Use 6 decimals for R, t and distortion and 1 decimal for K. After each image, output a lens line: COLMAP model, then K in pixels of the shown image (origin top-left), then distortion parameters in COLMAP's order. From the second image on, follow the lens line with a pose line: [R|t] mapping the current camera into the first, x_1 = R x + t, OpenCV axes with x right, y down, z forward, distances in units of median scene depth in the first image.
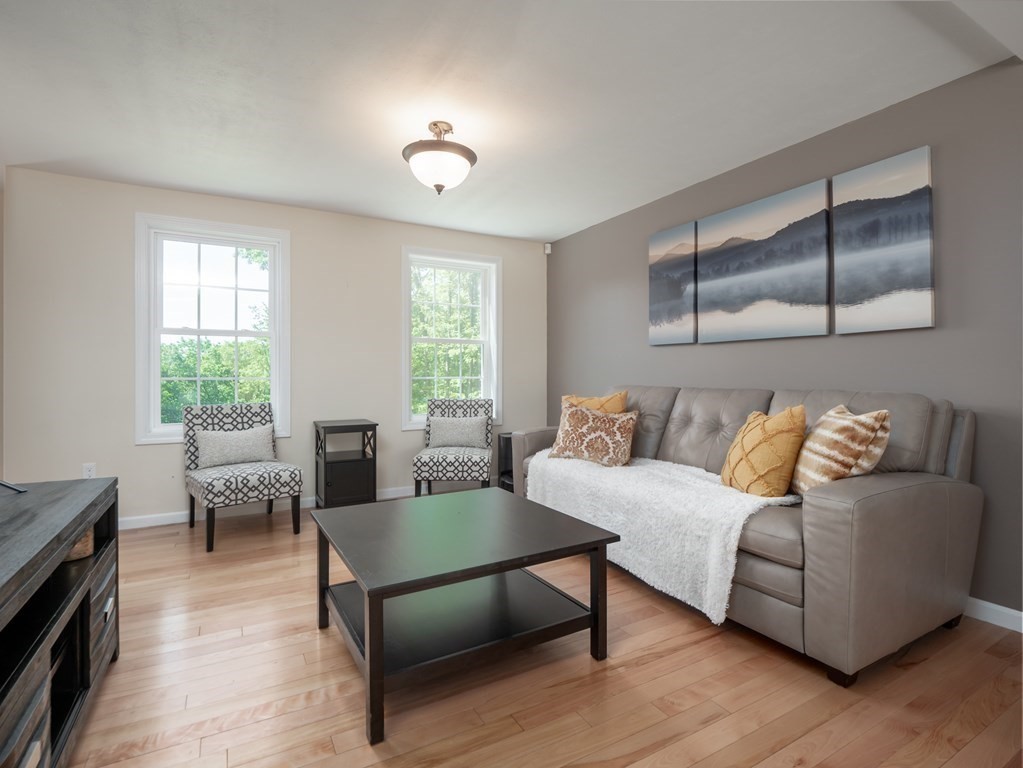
lens RADIAL K [[499.9, 0, 513.8], [0, 499.9, 377.1], [0, 0, 1]] dist [-0.015509, -0.000414]
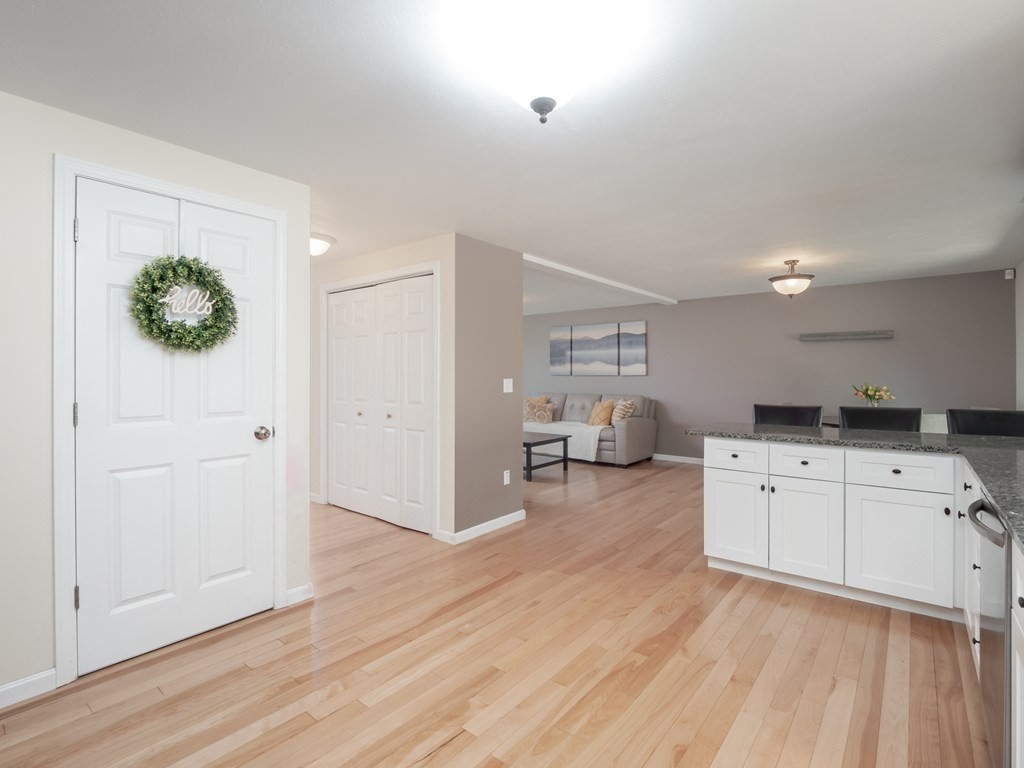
lens RADIAL K [[500.4, 0, 499.1], [0, 500.4, 375.1], [0, 0, 1]] dist [-0.015509, -0.000414]
pose [[0.938614, -0.003240, 0.344953, -1.079262], [0.003822, 0.999992, -0.001007, -0.087751], [-0.344947, 0.002264, 0.938619, -1.578228]]
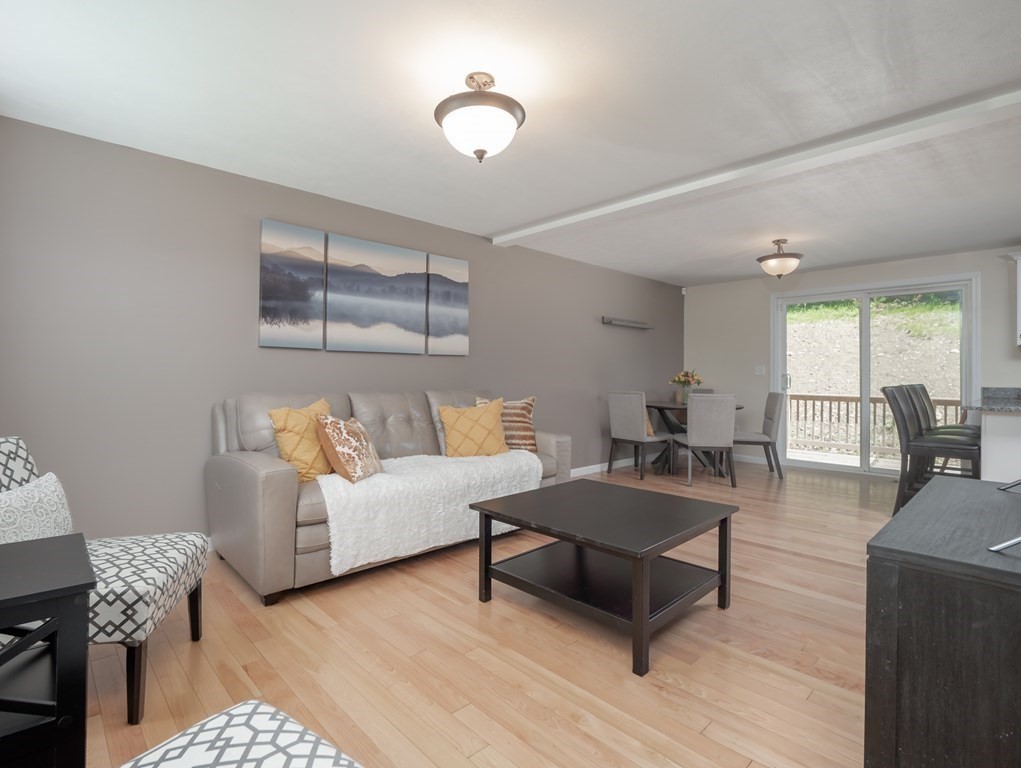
lens RADIAL K [[498.9, 0, 502.5], [0, 498.9, 375.3], [0, 0, 1]] dist [-0.015509, -0.000414]
pose [[-0.230086, 0.000116, 0.973170, -0.938593], [-0.003285, 0.999994, -0.000895, -0.019266], [-0.973165, -0.003402, -0.230084, 1.130491]]
